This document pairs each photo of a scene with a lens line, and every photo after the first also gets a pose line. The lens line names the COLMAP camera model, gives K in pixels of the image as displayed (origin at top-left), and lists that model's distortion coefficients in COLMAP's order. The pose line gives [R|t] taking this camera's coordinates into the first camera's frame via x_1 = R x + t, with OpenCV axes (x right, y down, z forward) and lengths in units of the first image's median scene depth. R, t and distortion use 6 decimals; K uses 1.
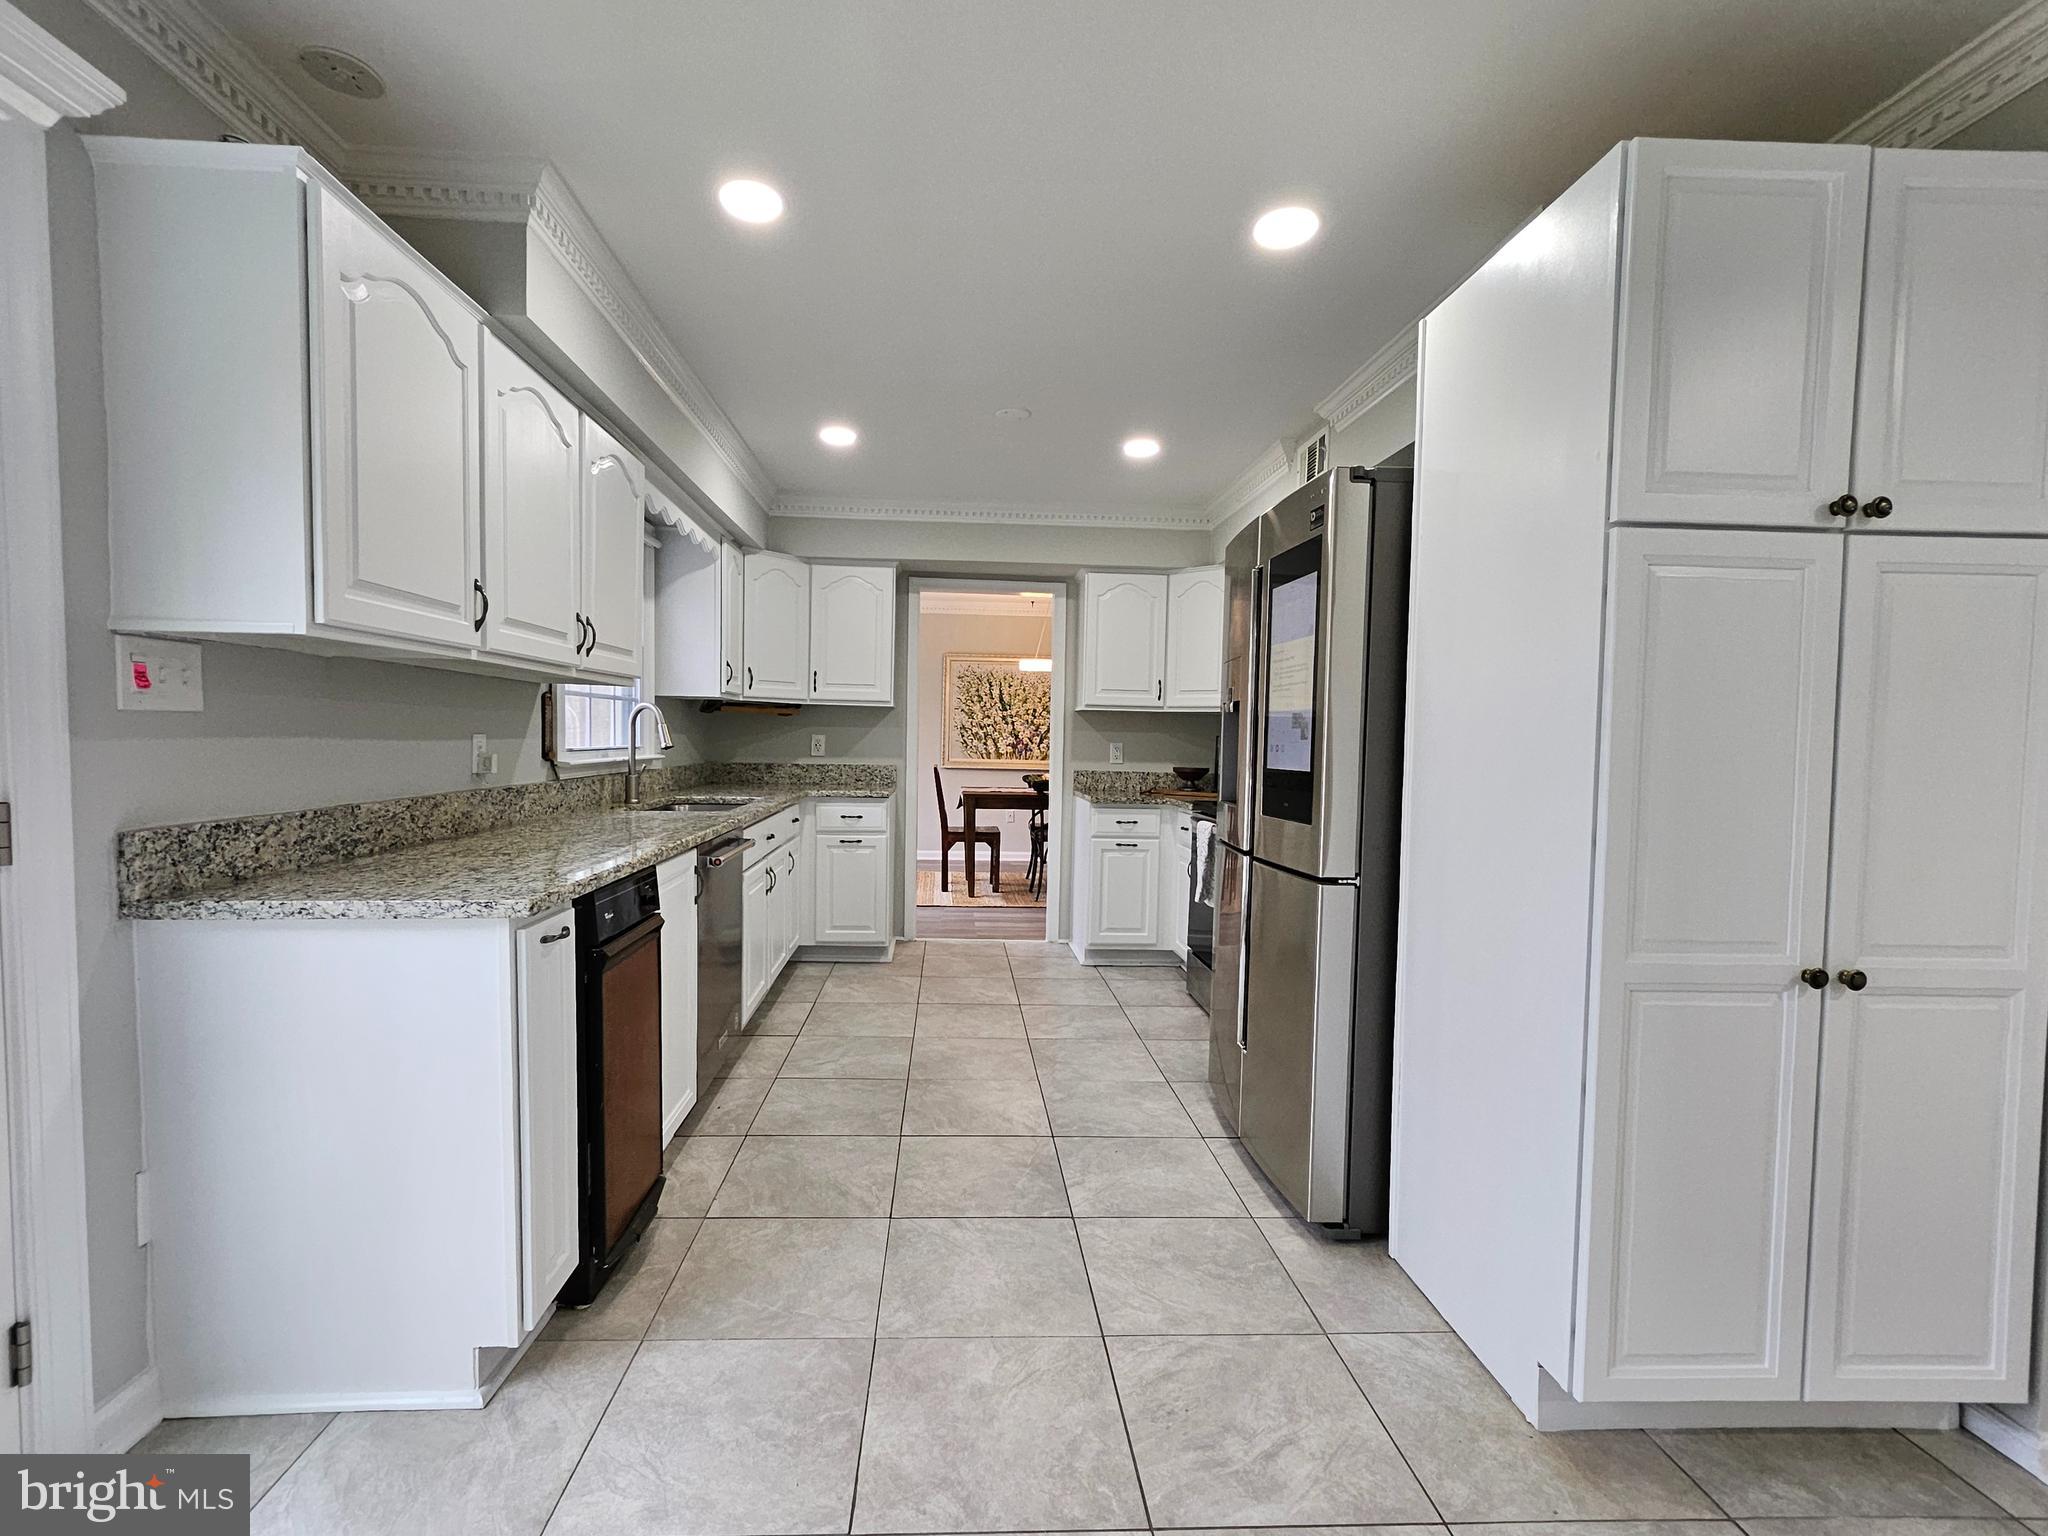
lens RADIAL K [[920.2, 0, 993.8], [0, 920.2, 777.2], [0, 0, 1]] dist [0.004948, -0.000311]
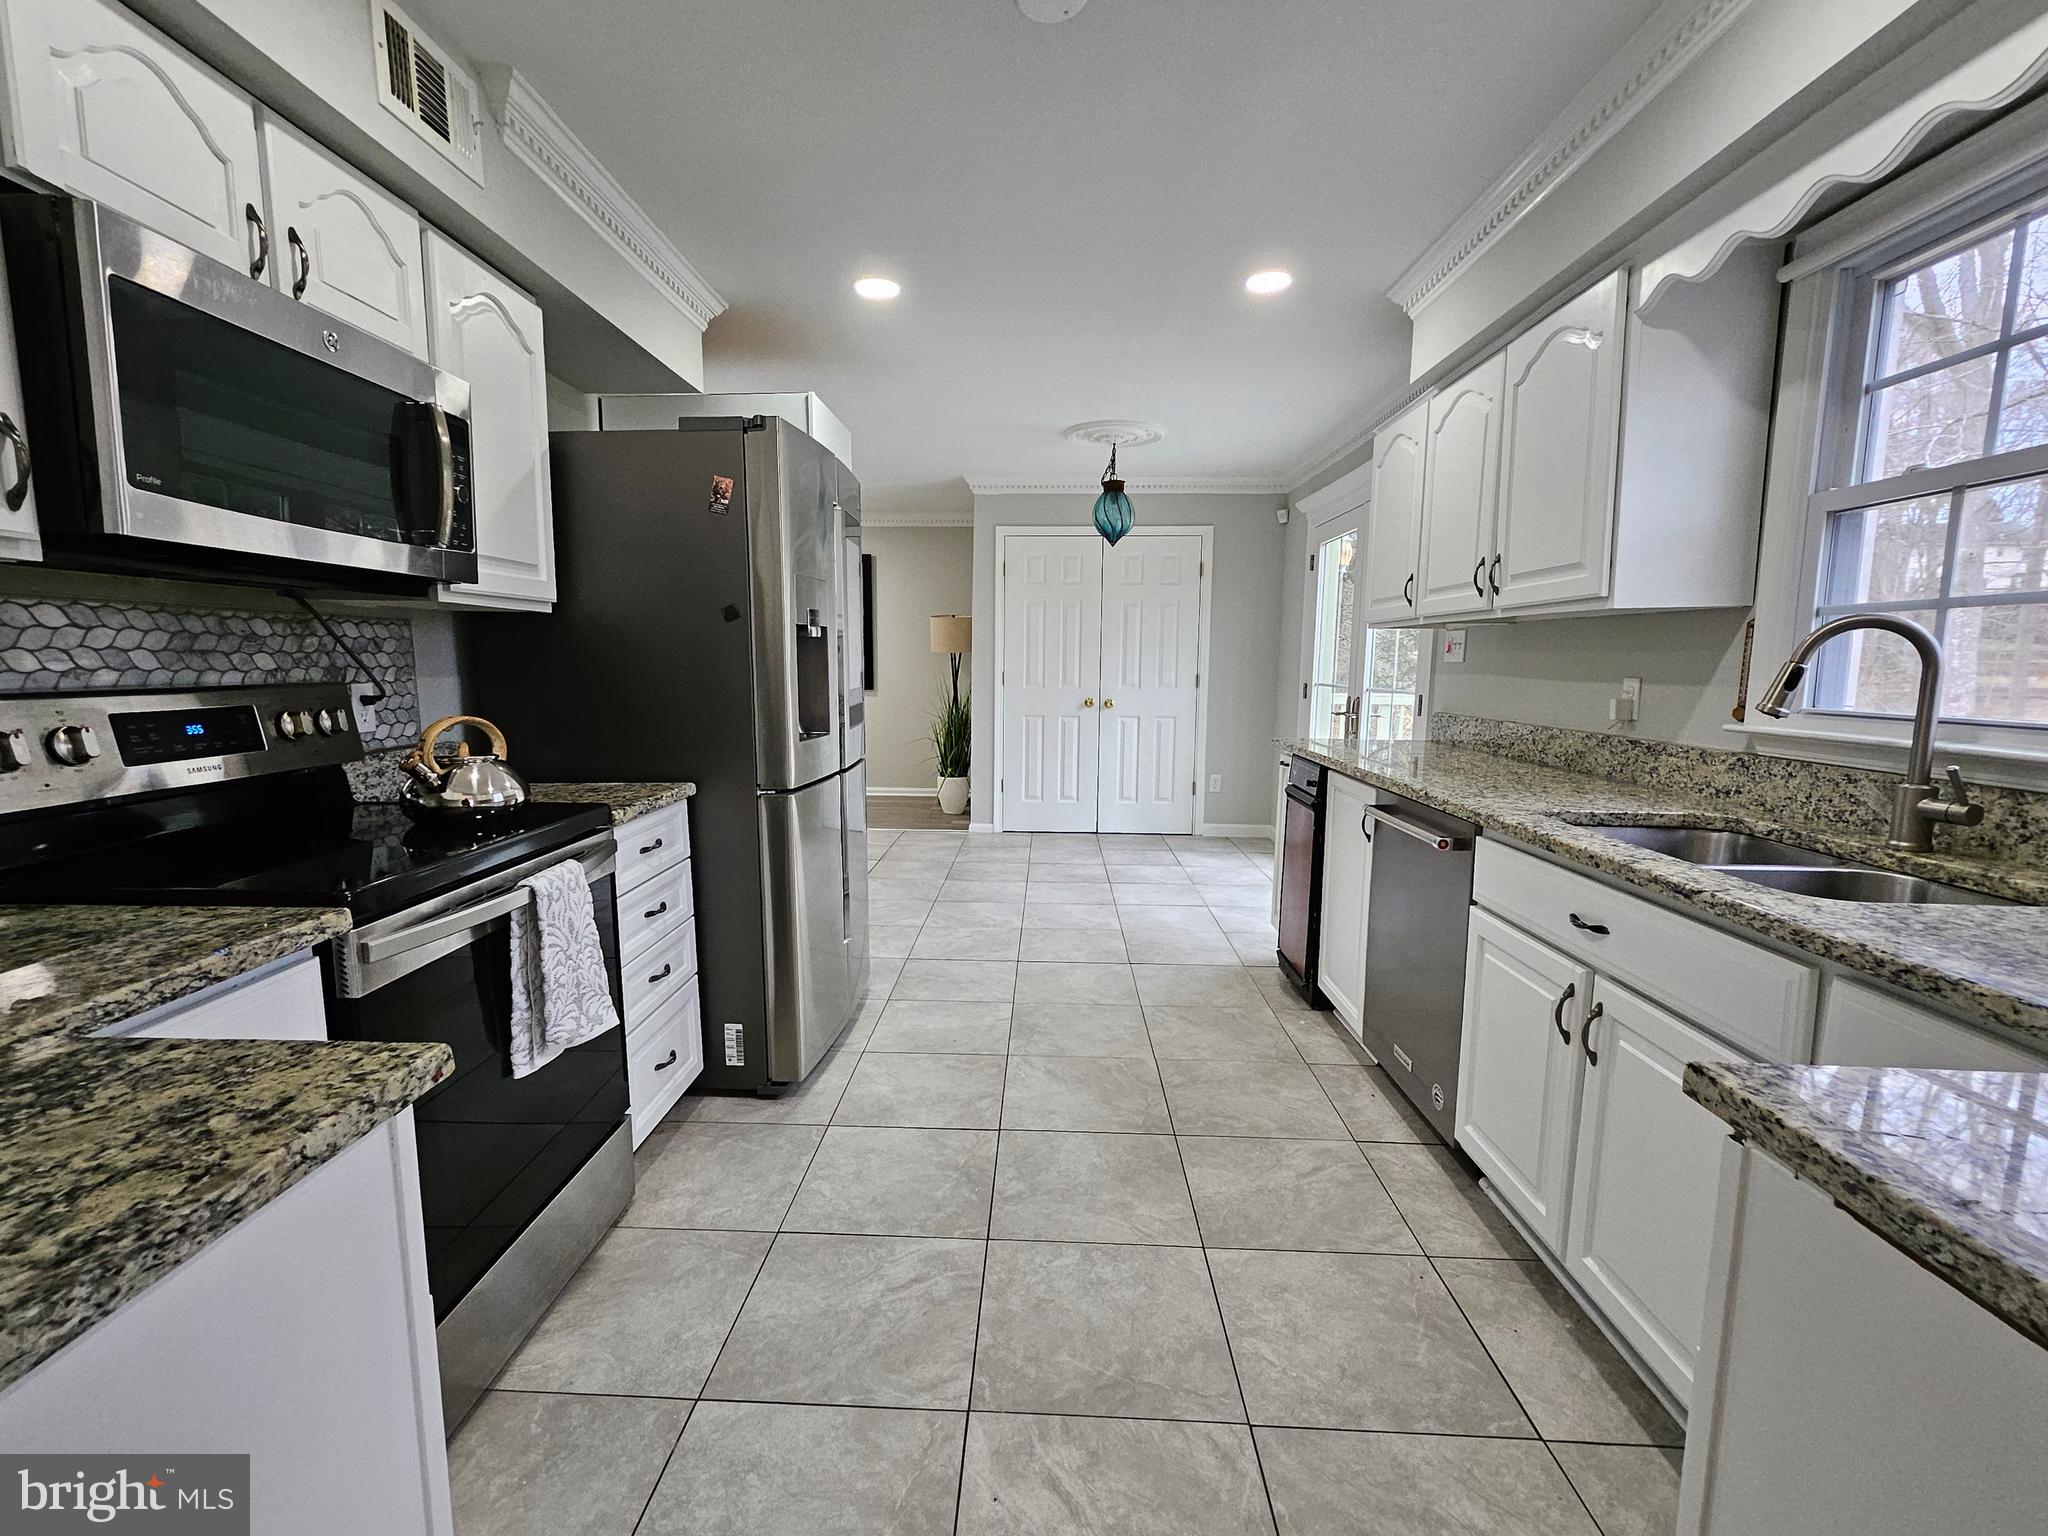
lens RADIAL K [[920.2, 0, 993.8], [0, 920.2, 777.2], [0, 0, 1]] dist [0.004948, -0.000311]
pose [[-0.994126, -0.033714, 0.102842, -0.020597], [-0.015385, 0.984615, 0.174061, -0.122010], [-0.107128, 0.171457, -0.979350, 2.430070]]
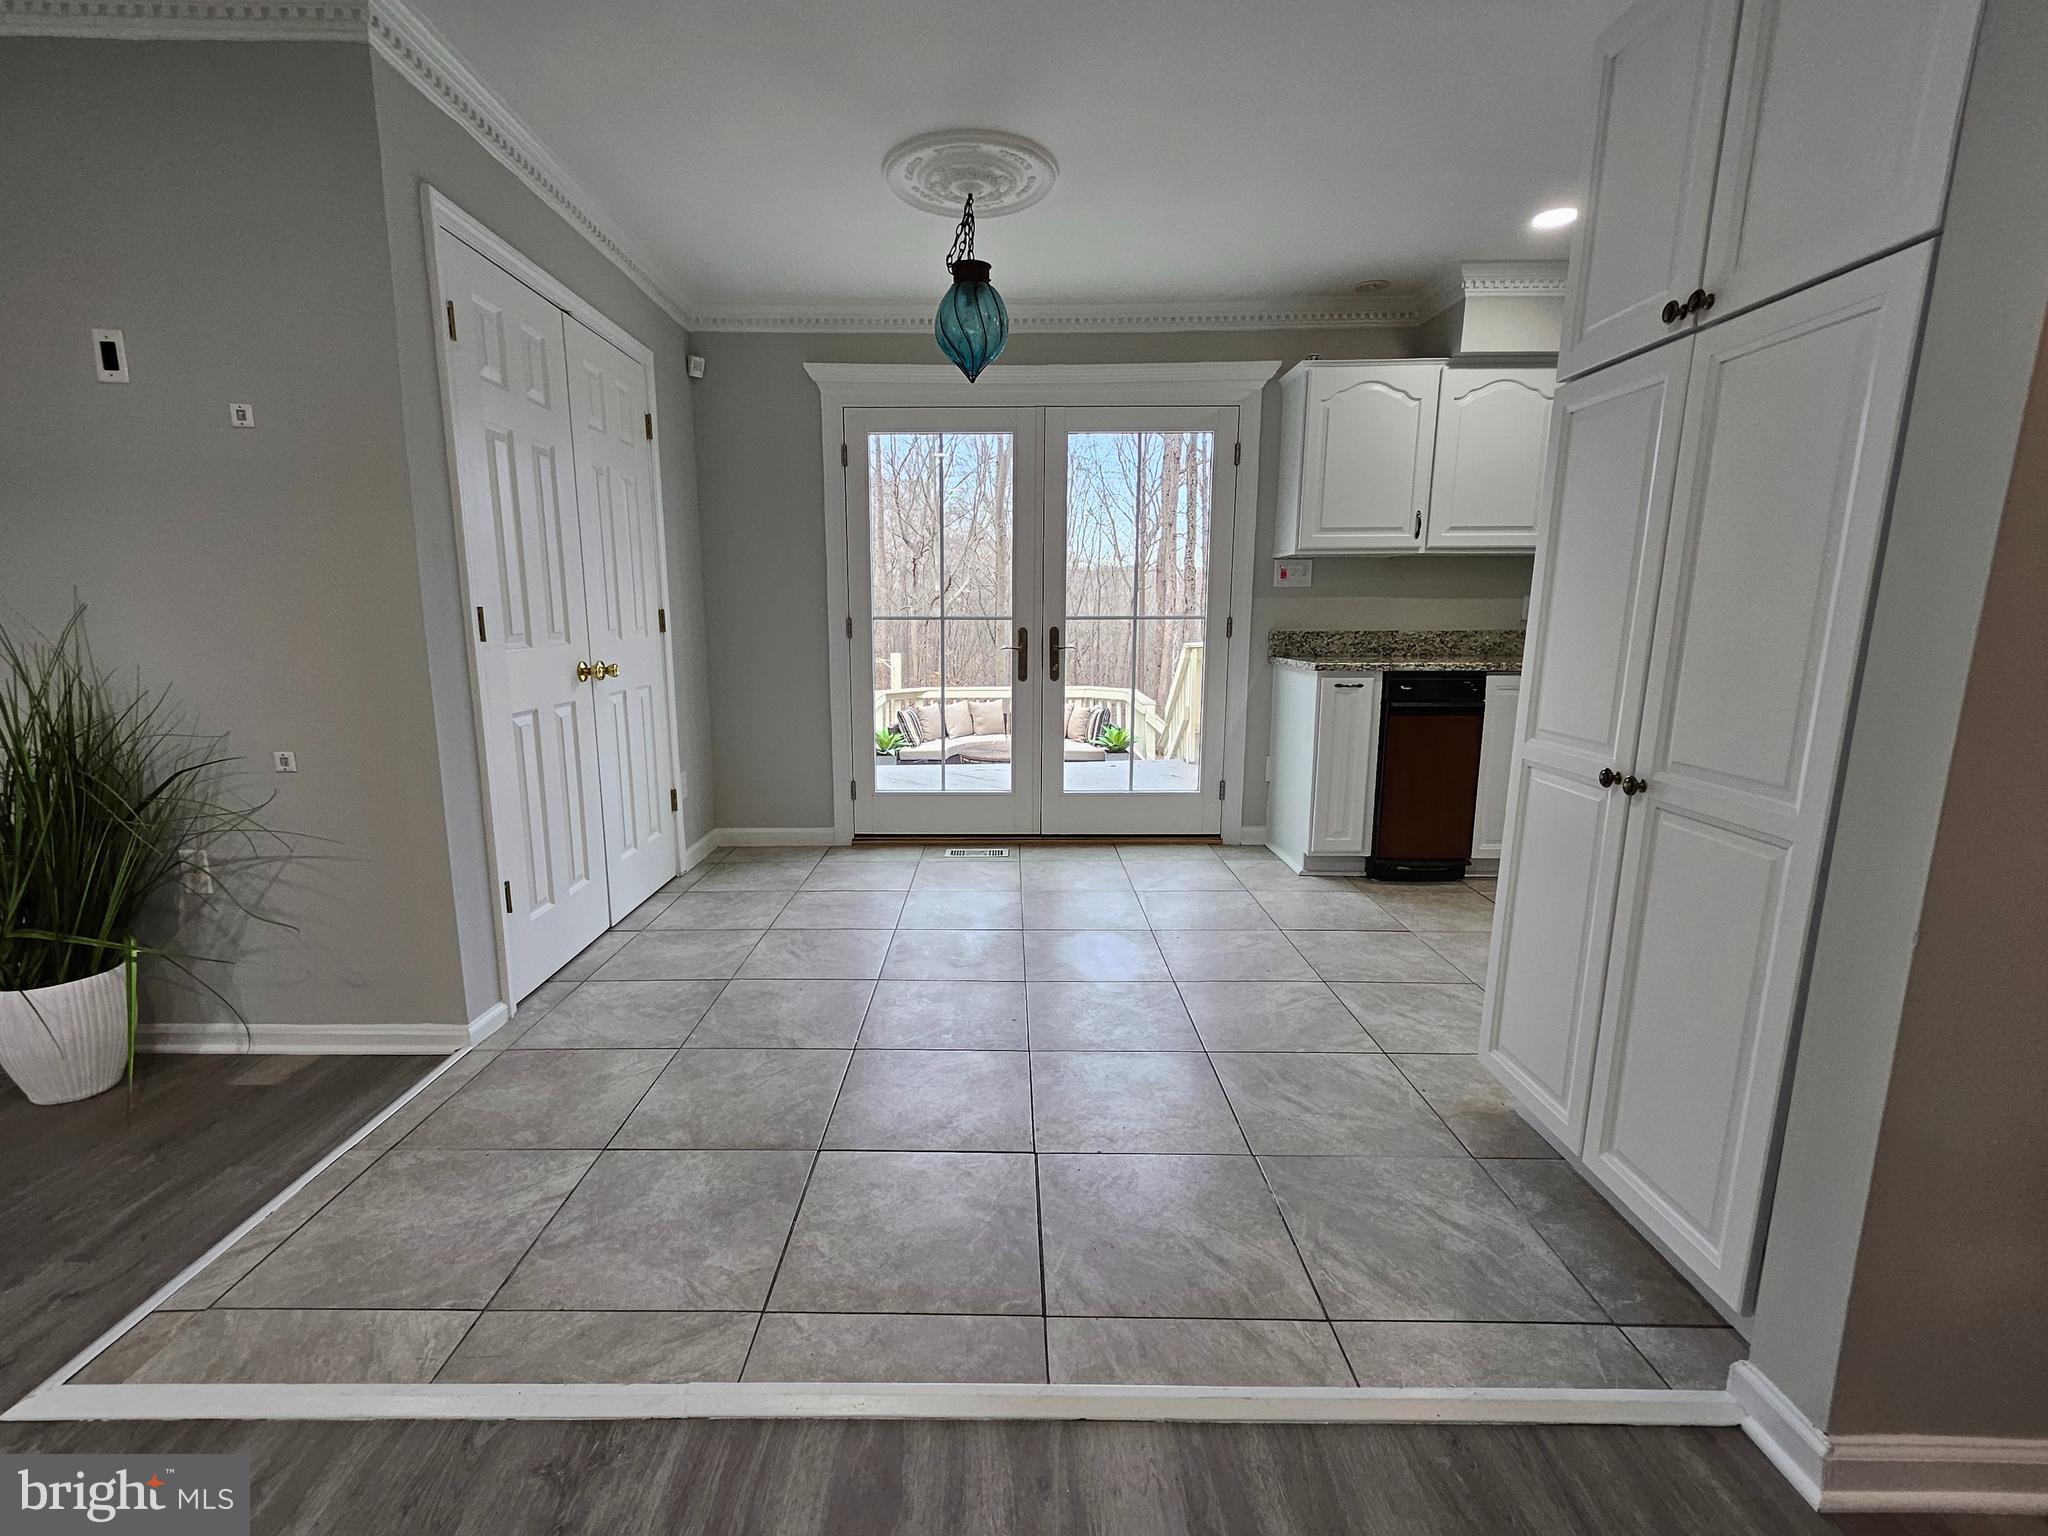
lens RADIAL K [[920.2, 0, 993.8], [0, 920.2, 777.2], [0, 0, 1]] dist [0.004948, -0.000311]
pose [[-0.057596, 0.164667, -0.984666, 1.322664], [-0.044150, 0.984918, 0.167292, 0.044821], [0.997363, 0.053109, -0.049457, 0.222565]]
